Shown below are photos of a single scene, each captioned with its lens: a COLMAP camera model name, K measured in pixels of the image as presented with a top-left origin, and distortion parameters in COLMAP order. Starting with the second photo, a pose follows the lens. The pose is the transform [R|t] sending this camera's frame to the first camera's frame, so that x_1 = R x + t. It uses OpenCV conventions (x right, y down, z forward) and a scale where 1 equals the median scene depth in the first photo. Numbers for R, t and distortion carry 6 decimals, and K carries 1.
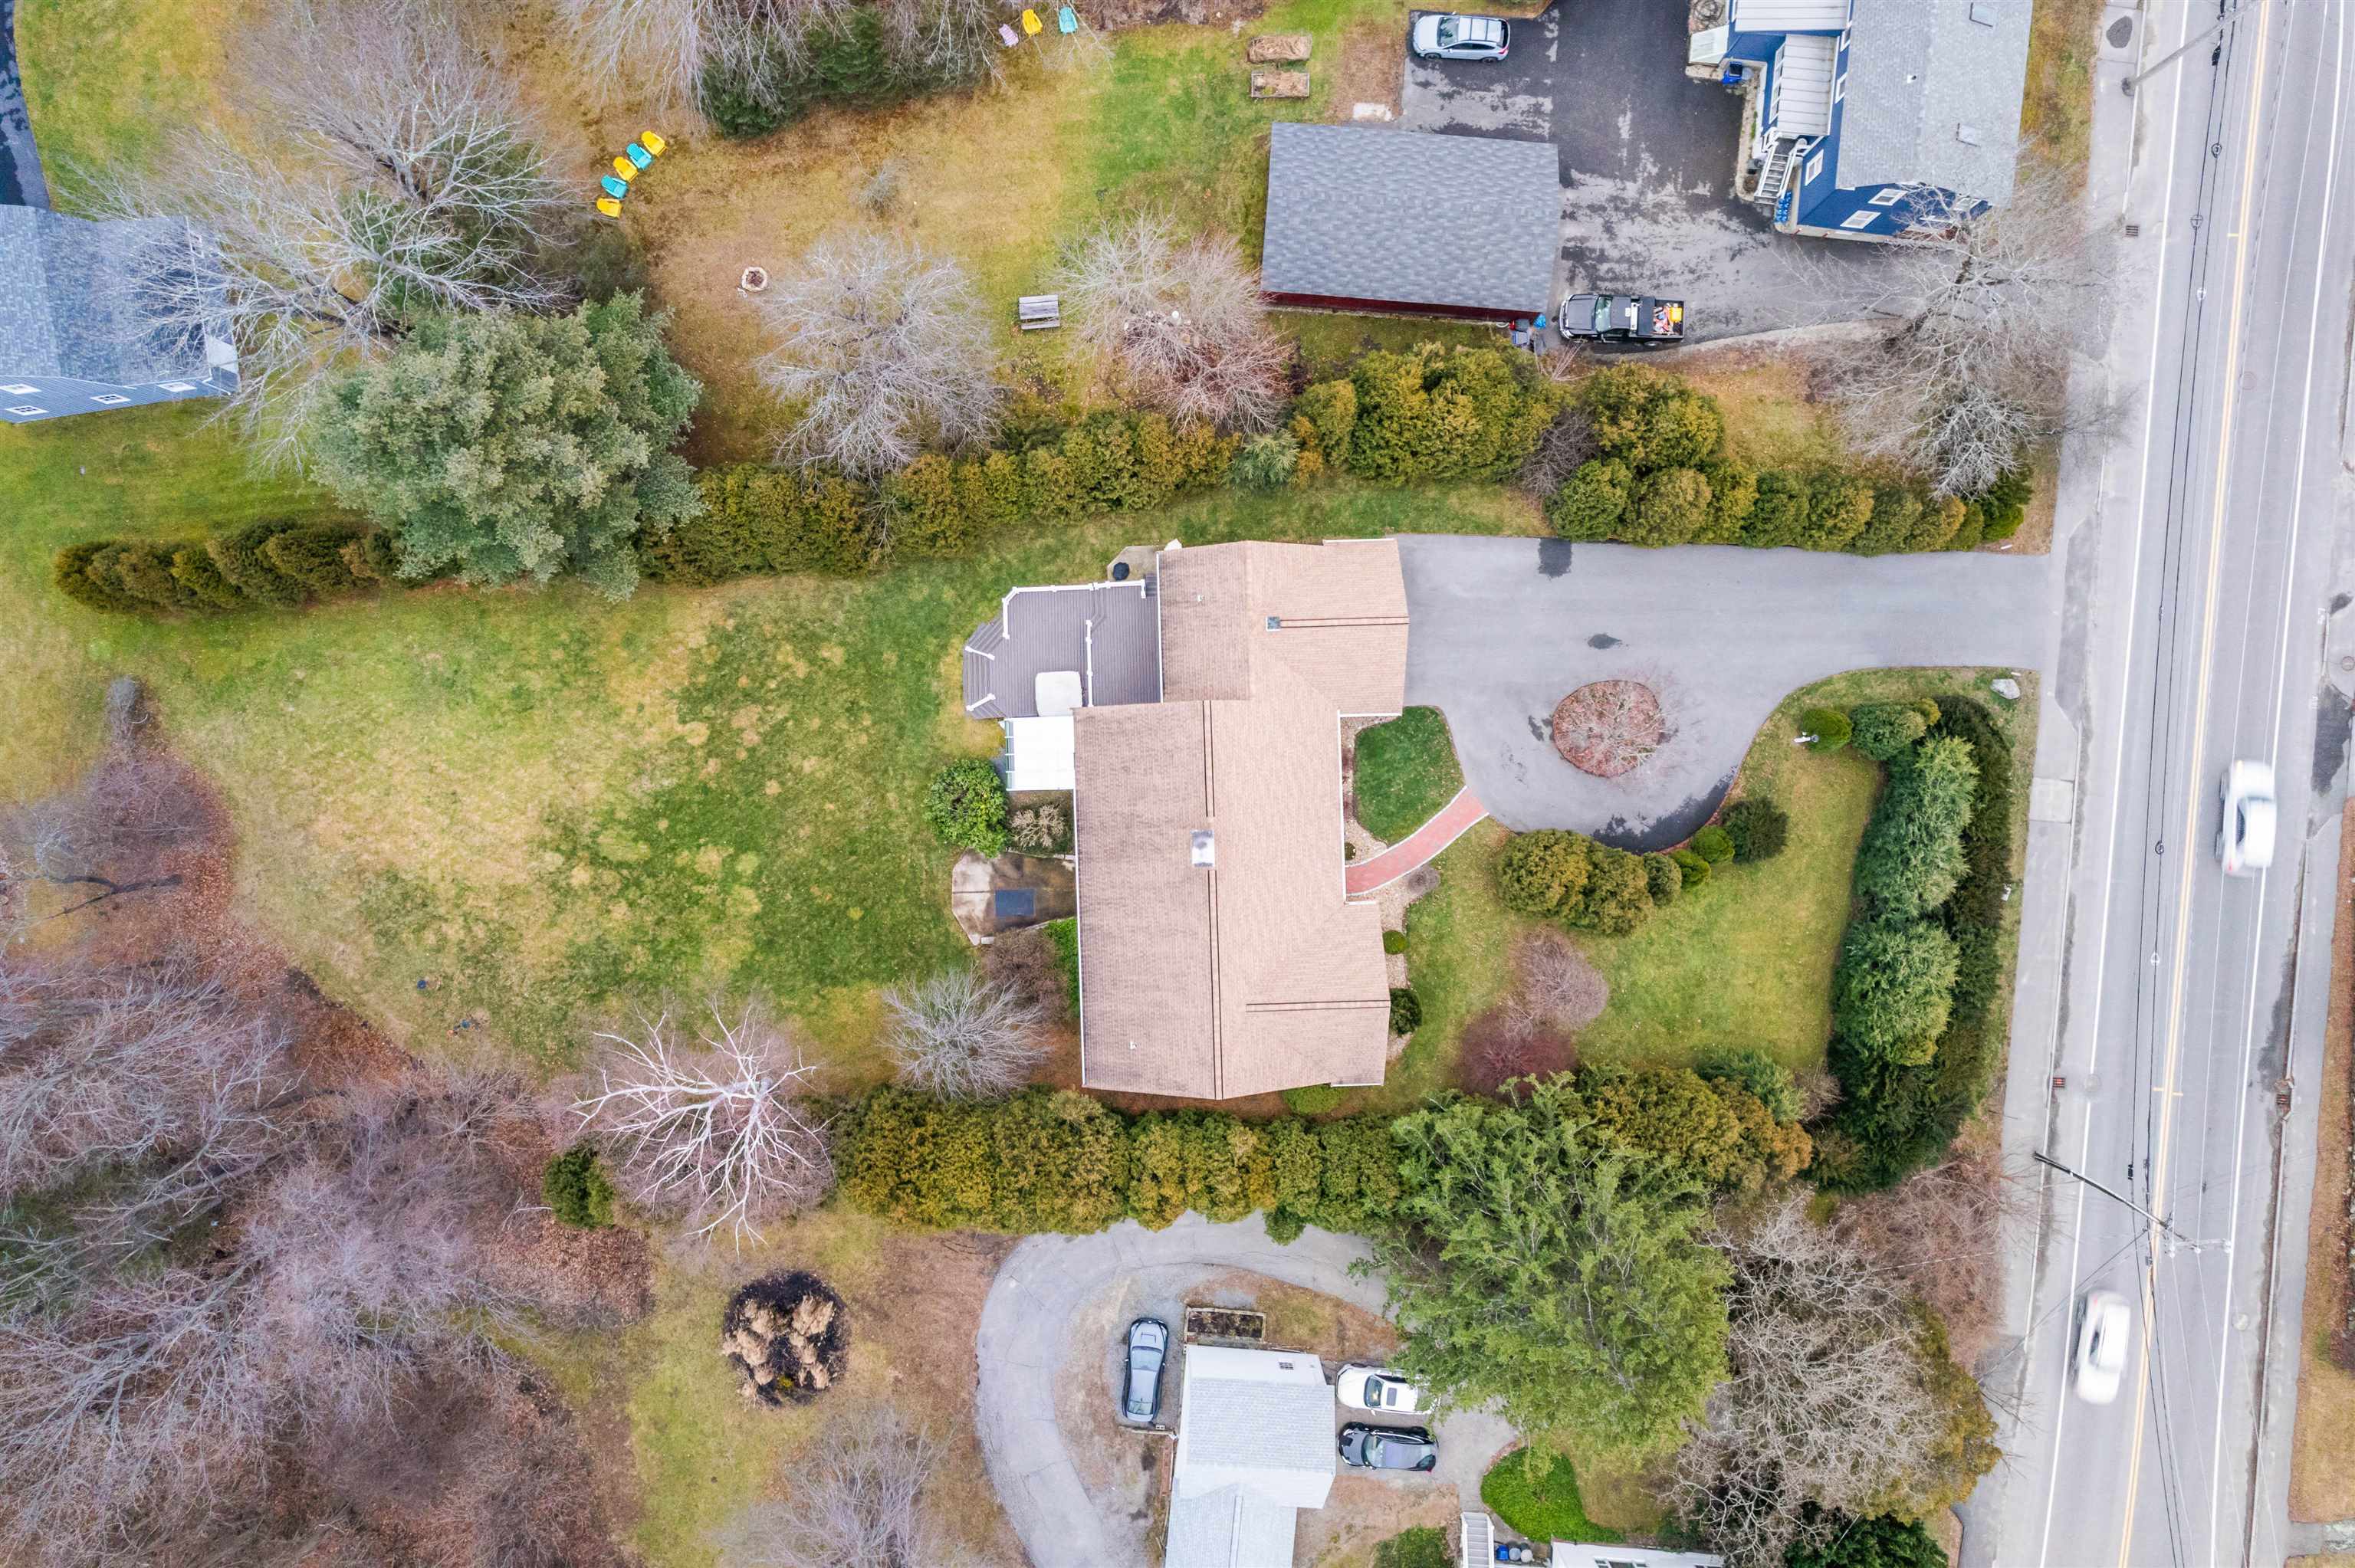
lens RADIAL K [[1505.0, 0, 1180.7], [0, 1505.0, 780.7], [0, 0, 1]] dist [-0.064020, 0.052216]
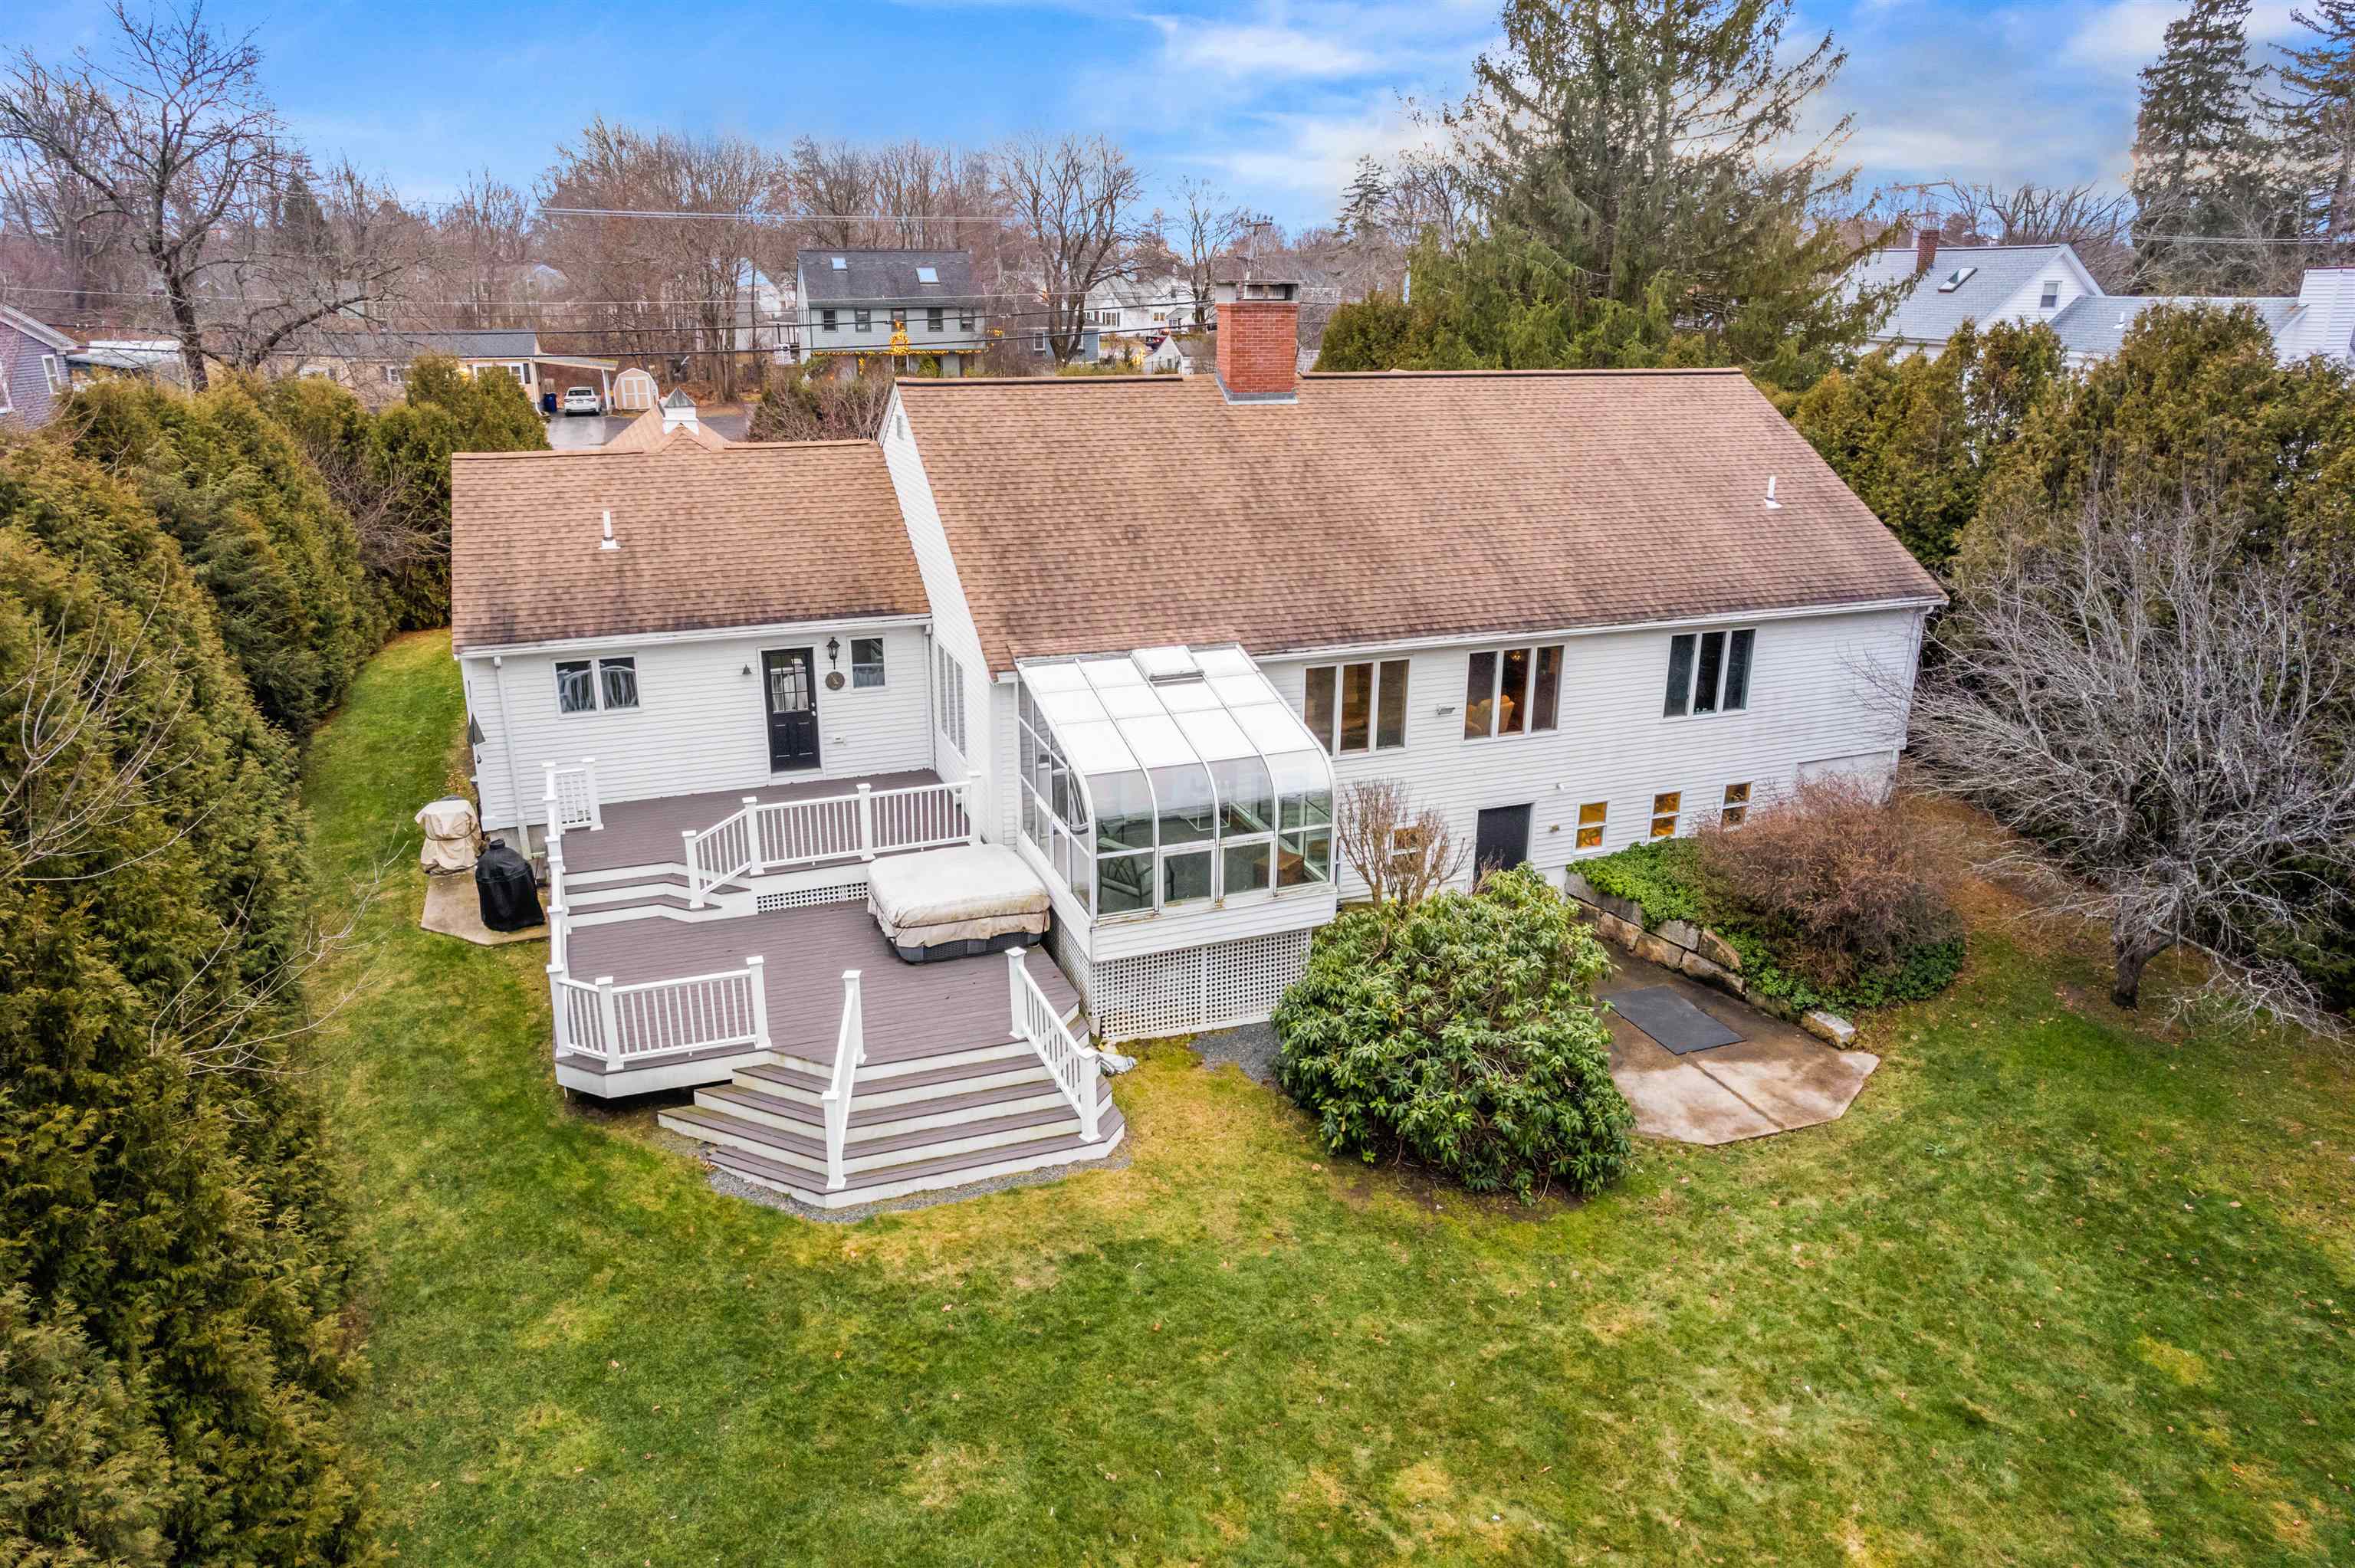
lens RADIAL K [[1505.0, 0, 1180.7], [0, 1505.0, 780.7], [0, 0, 1]] dist [-0.064020, 0.052216]
pose [[-0.327813, -0.306252, 0.893727, -0.335715], [0.944730, -0.101433, 0.311762, -0.101616], [-0.004824, 0.946531, 0.322576, 0.869070]]
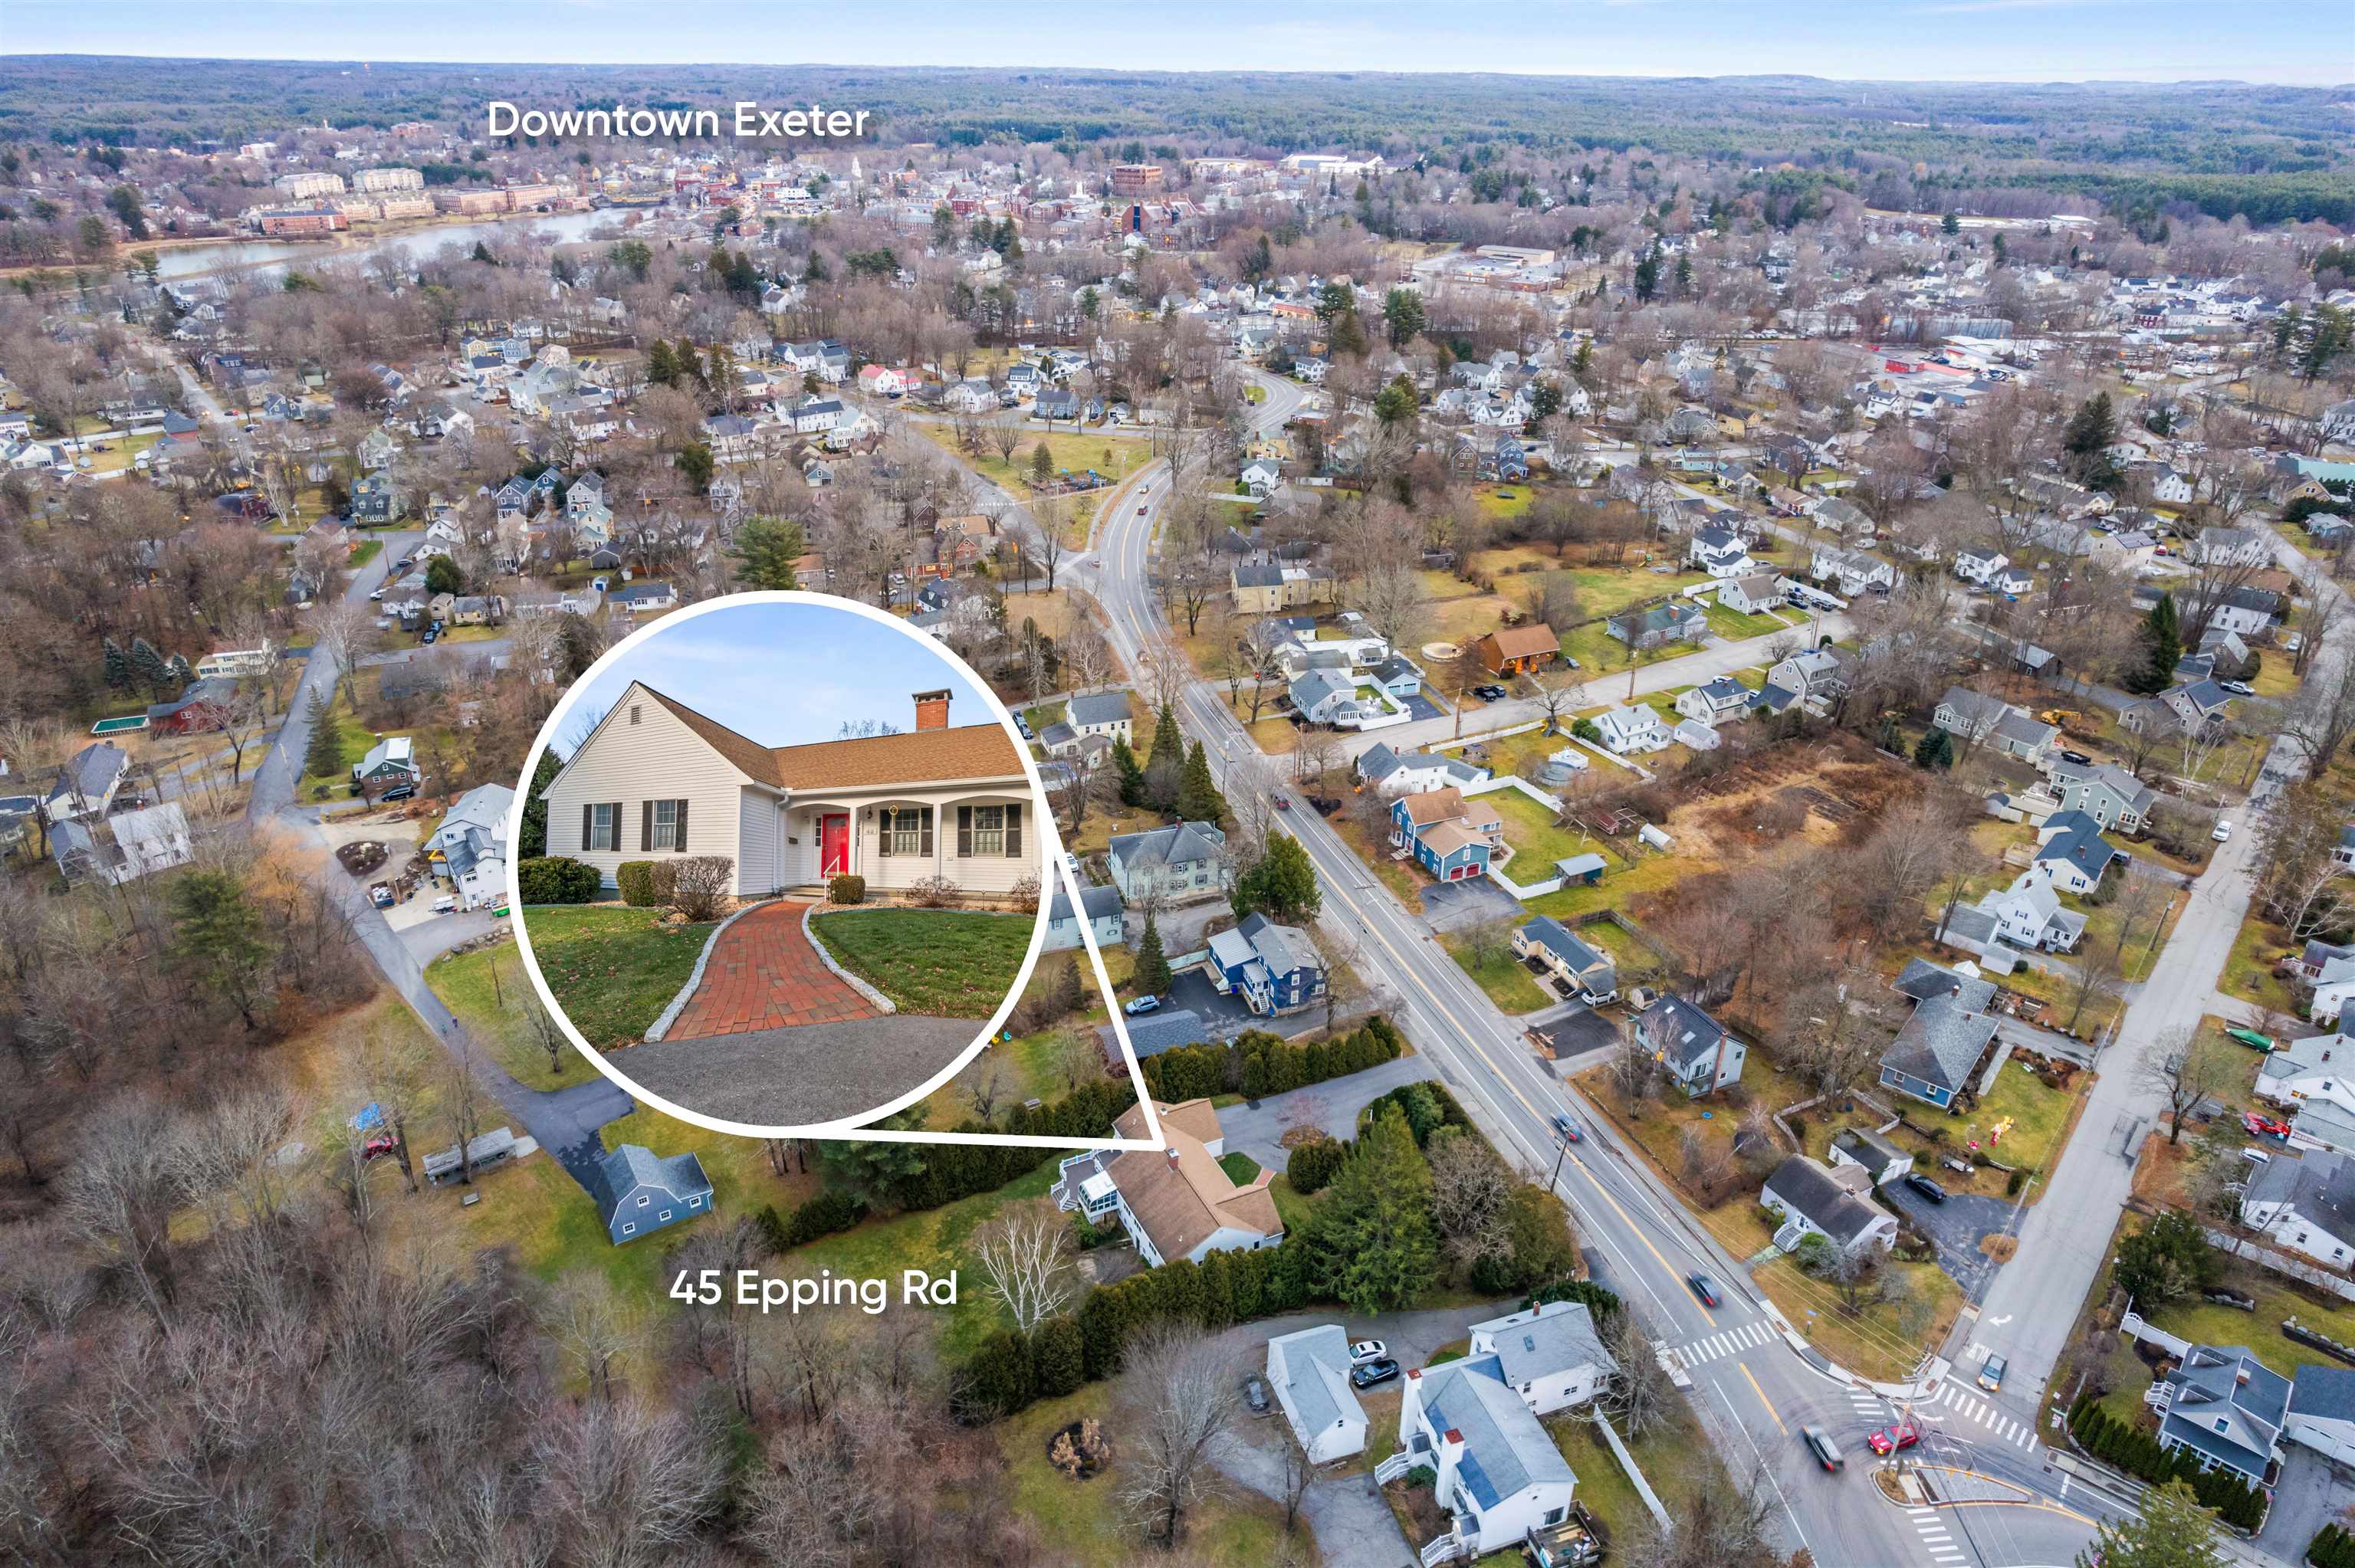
lens RADIAL K [[1505.0, 0, 1180.7], [0, 1505.0, 780.7], [0, 0, 1]] dist [-0.064020, 0.052216]
pose [[0.912600, -0.172987, 0.370453, -0.717853], [0.408790, 0.401868, -0.819386, 1.672543], [-0.007130, 0.899209, 0.437460, -0.623663]]
